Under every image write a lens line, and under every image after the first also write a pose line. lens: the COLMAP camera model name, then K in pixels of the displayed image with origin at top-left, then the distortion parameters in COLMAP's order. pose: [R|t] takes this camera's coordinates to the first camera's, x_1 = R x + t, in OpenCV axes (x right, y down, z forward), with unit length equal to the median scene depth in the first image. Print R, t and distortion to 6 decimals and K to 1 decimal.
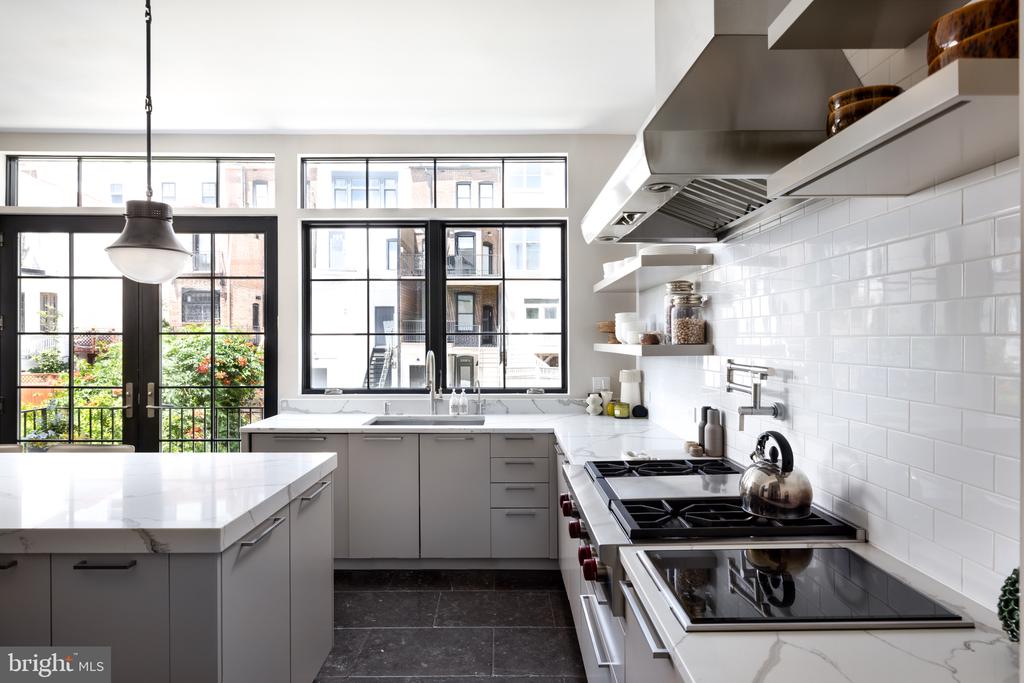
lens RADIAL K [[548.4, 0, 506.2], [0, 548.4, 336.8], [0, 0, 1]] dist [0.025494, 0.001177]
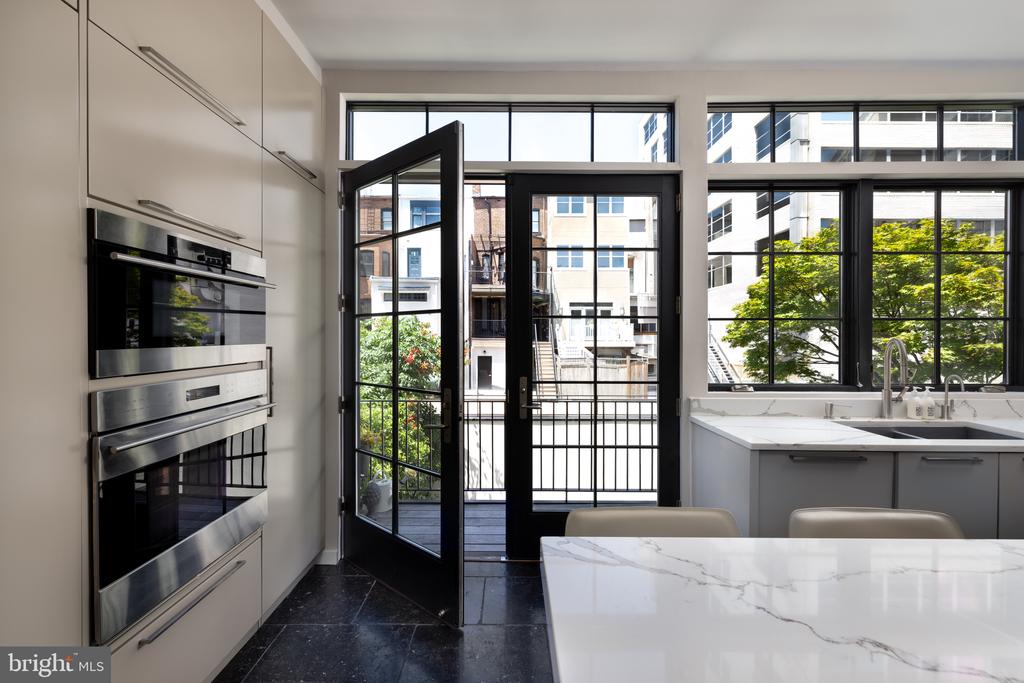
lens RADIAL K [[419.4, 0, 513.5], [0, 419.4, 336.5], [0, 0, 1]] dist [-0.003773, -0.000042]
pose [[0.999997, -0.001436, -0.001744, -0.667803], [0.001448, 0.999979, 0.006365, 0.018487], [0.001735, -0.006367, 0.999978, 0.385690]]
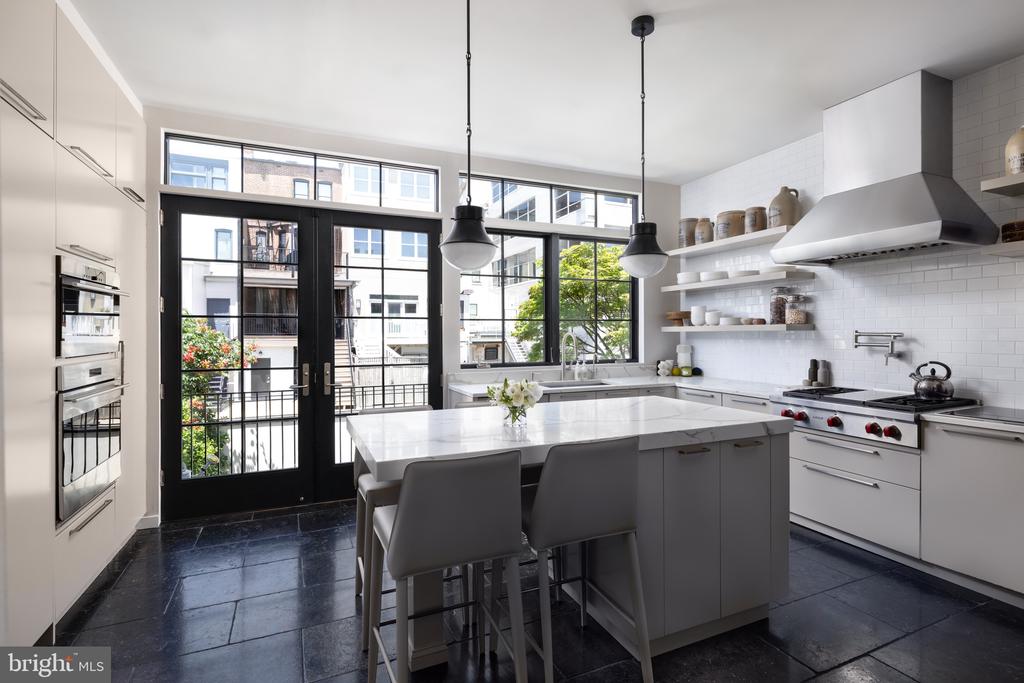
lens RADIAL K [[496.8, 0, 514.0], [0, 496.8, 335.7], [0, 0, 1]] dist [0.006789, -0.000261]
pose [[0.916422, -0.007940, 0.400134, -0.710246], [0.003038, 0.999912, 0.012884, 0.017647], [-0.400201, -0.010592, 0.916366, -0.045309]]
